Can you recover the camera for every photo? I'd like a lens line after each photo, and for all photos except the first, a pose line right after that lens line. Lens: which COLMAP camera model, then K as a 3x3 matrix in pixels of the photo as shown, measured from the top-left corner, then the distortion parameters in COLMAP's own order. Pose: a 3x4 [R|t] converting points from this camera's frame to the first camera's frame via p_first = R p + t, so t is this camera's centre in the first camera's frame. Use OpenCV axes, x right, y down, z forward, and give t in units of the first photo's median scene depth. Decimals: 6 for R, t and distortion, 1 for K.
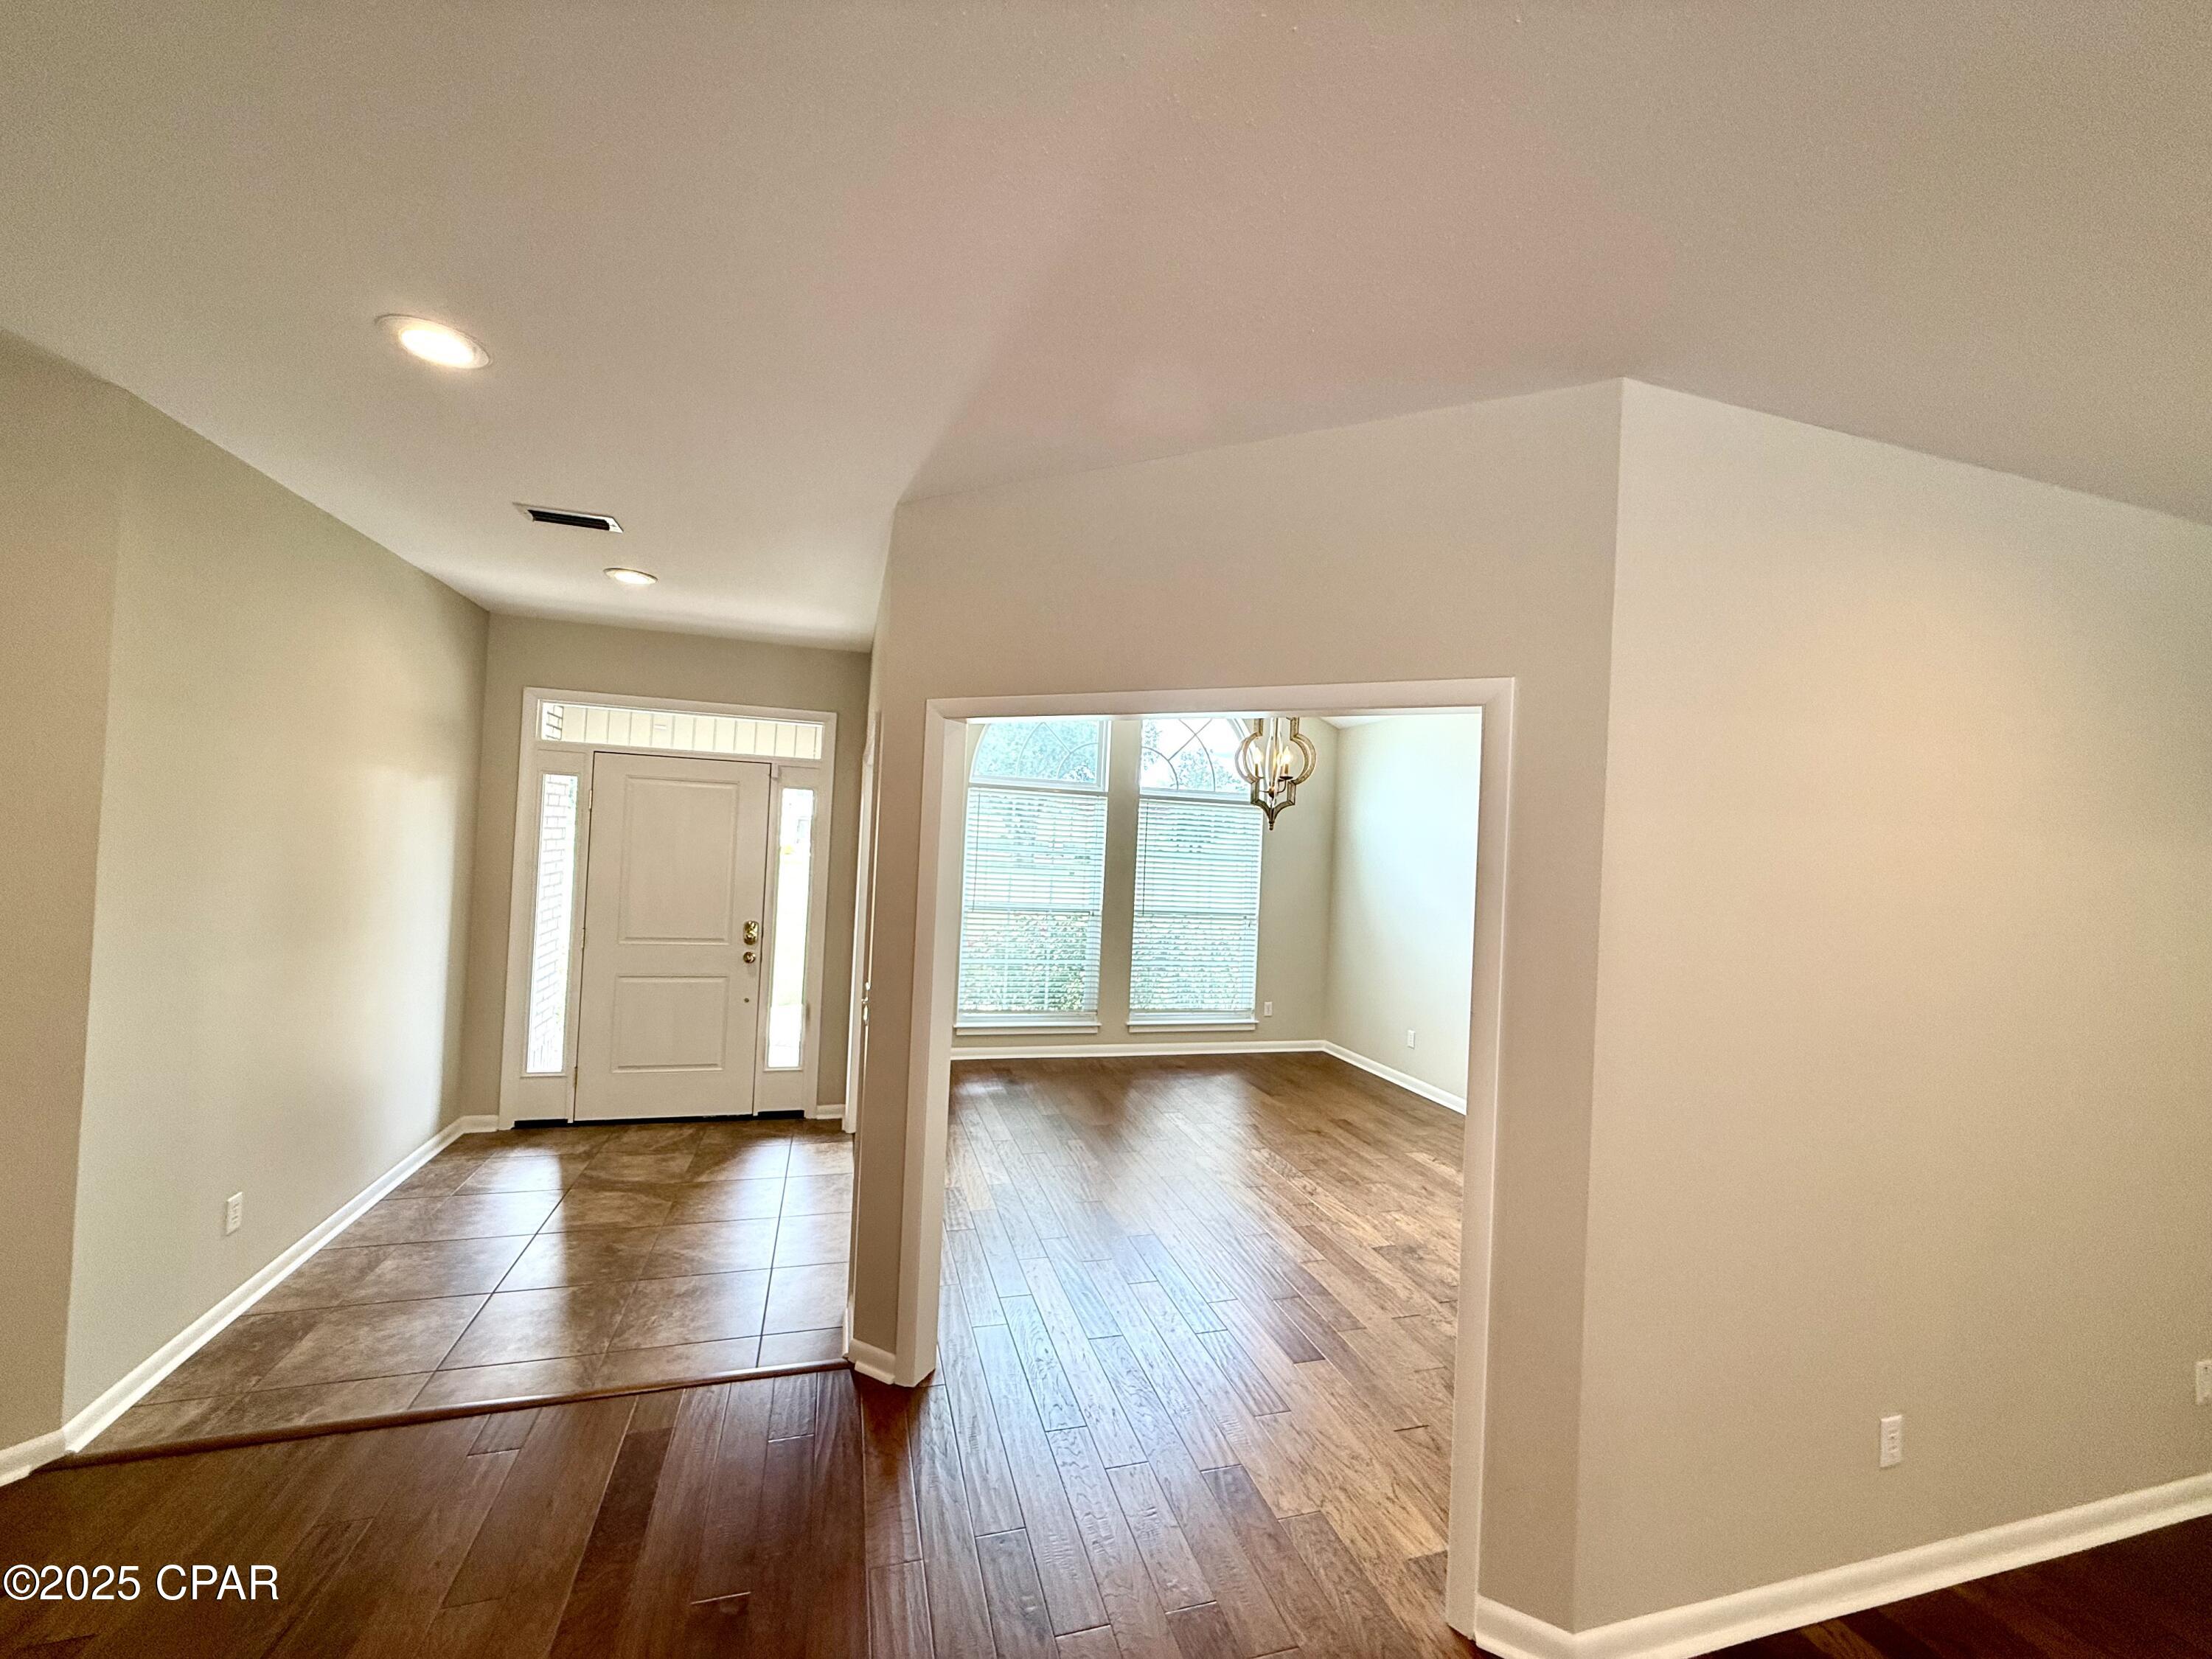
lens RADIAL K [[880.8, 0, 1103.3], [0, 880.8, 827.6], [0, 0, 1]] dist [0.000298, -0.000101]
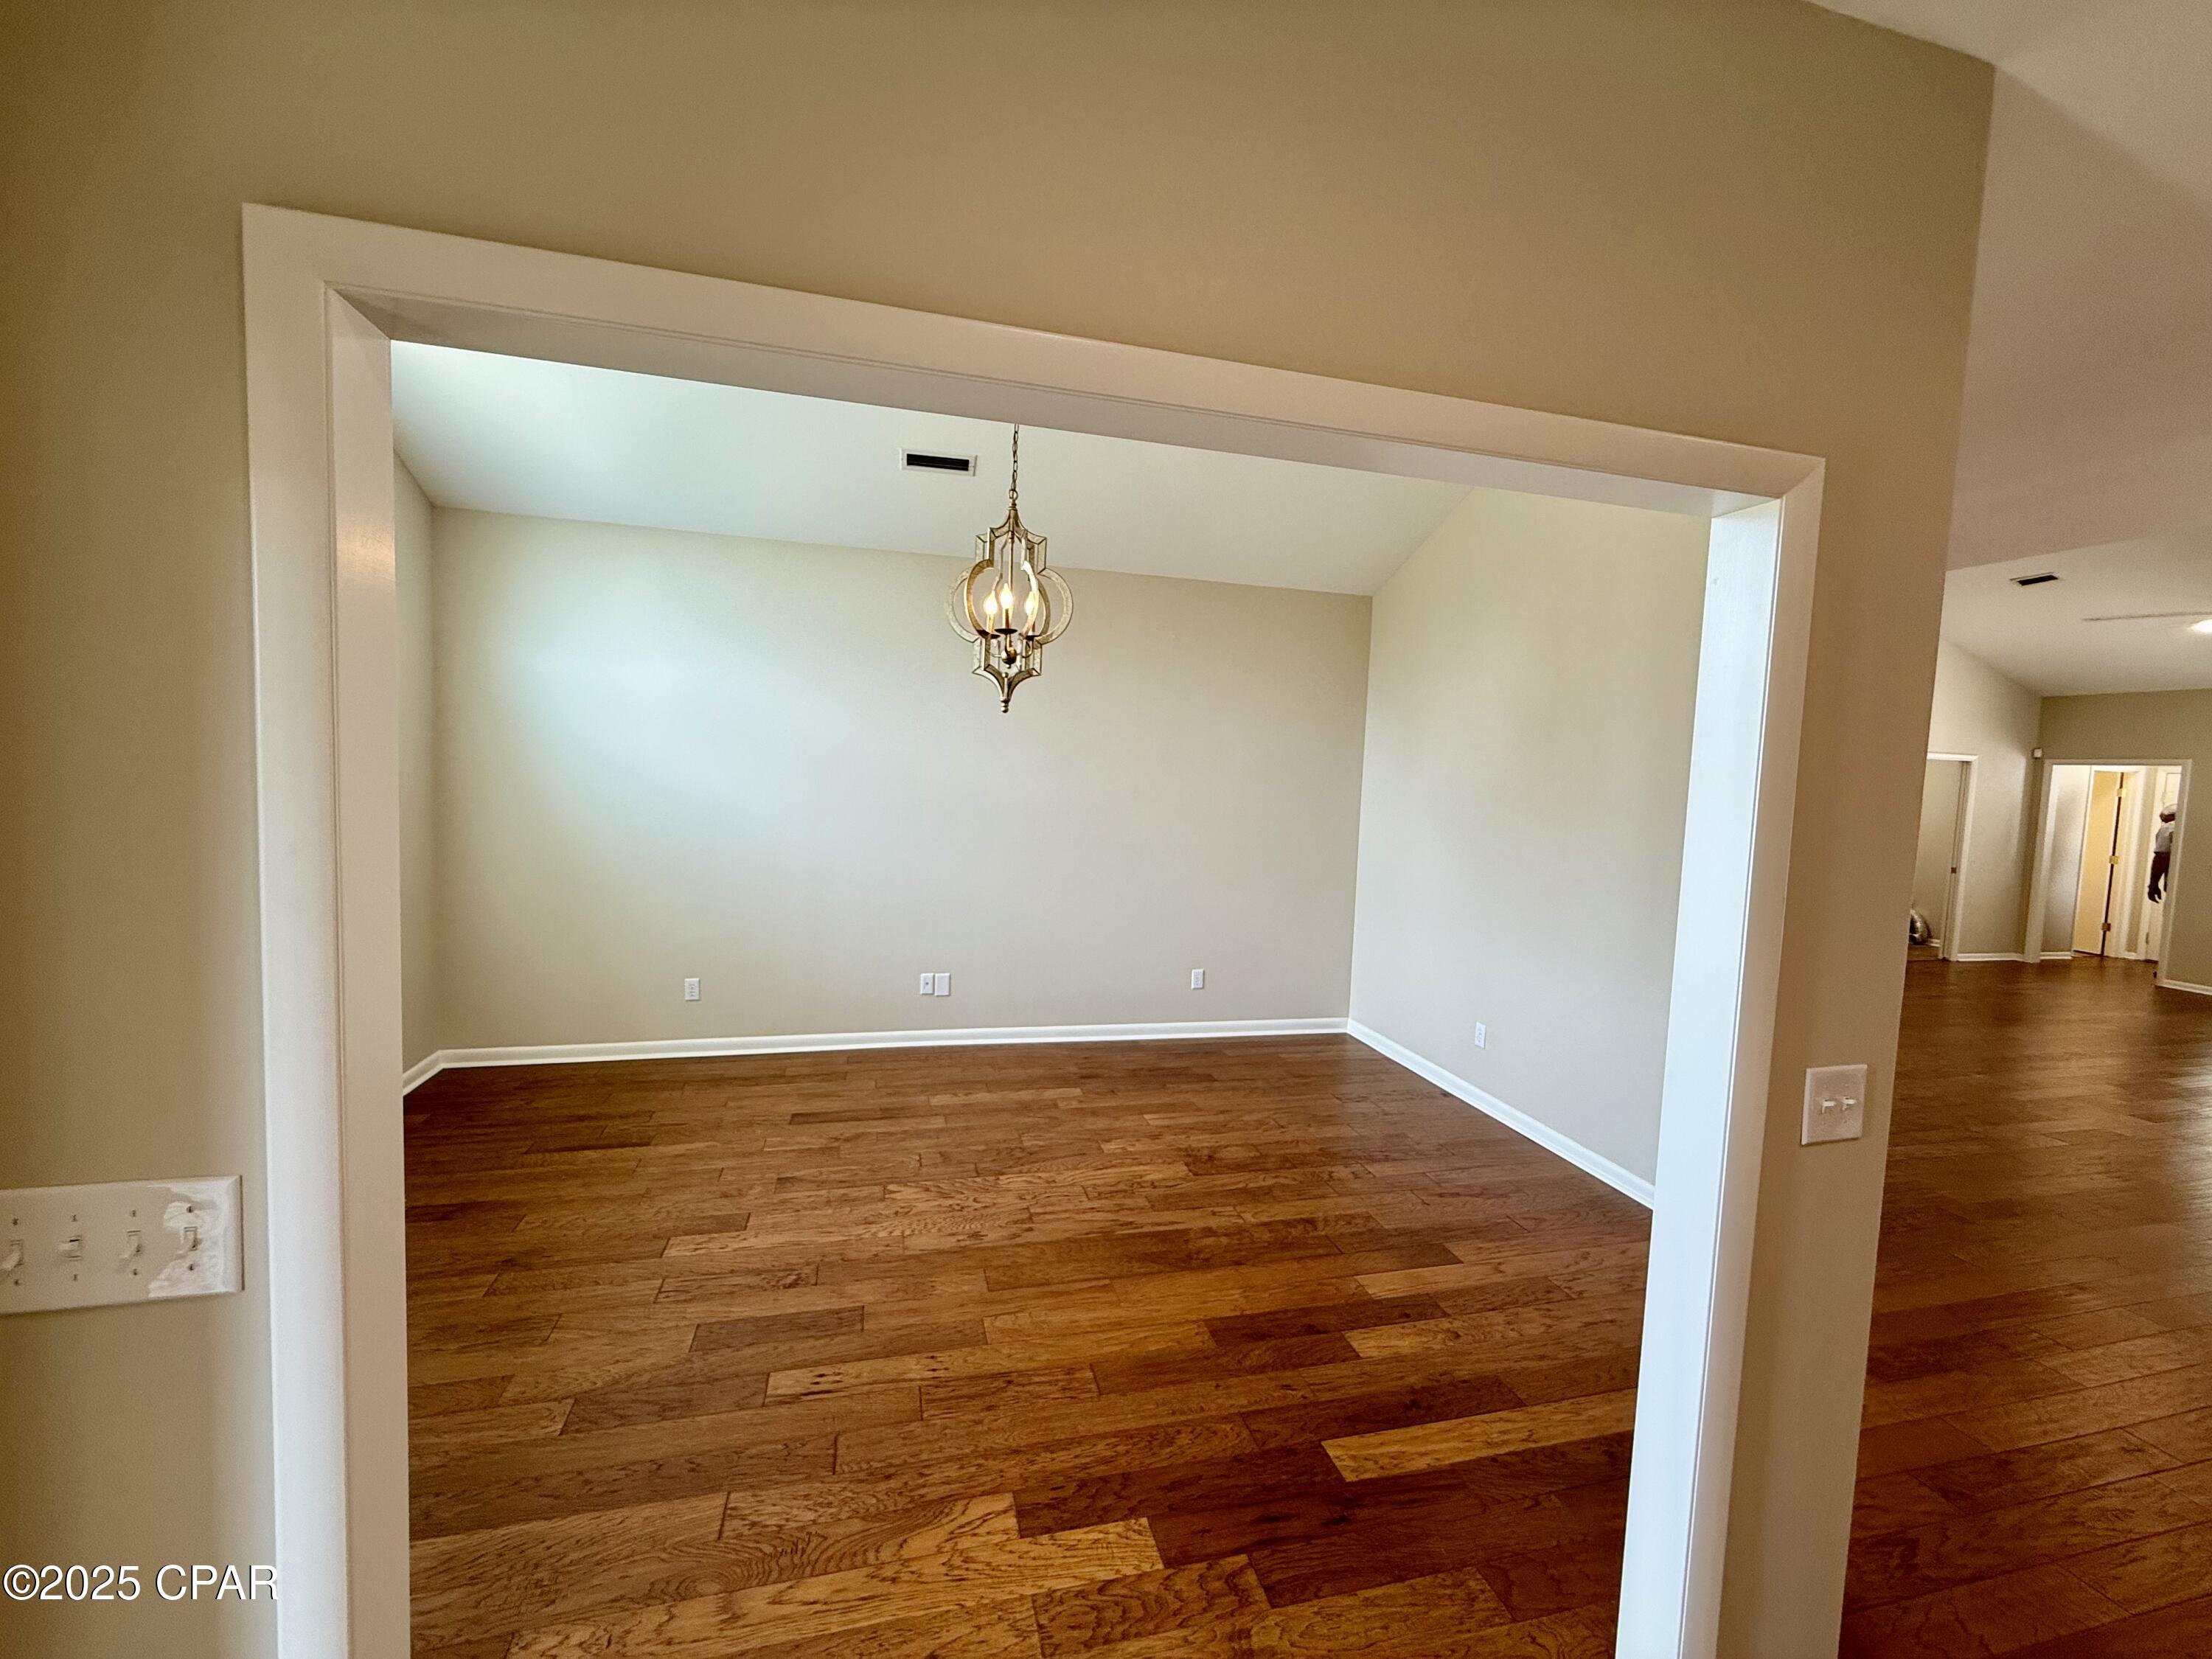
lens RADIAL K [[880.8, 0, 1103.3], [0, 880.8, 827.6], [0, 0, 1]] dist [0.000298, -0.000101]
pose [[0.045936, -0.113467, 0.992479, -0.468390], [-0.048260, 0.992116, 0.115659, 0.008652], [-0.997778, -0.053210, 0.040098, 0.872237]]
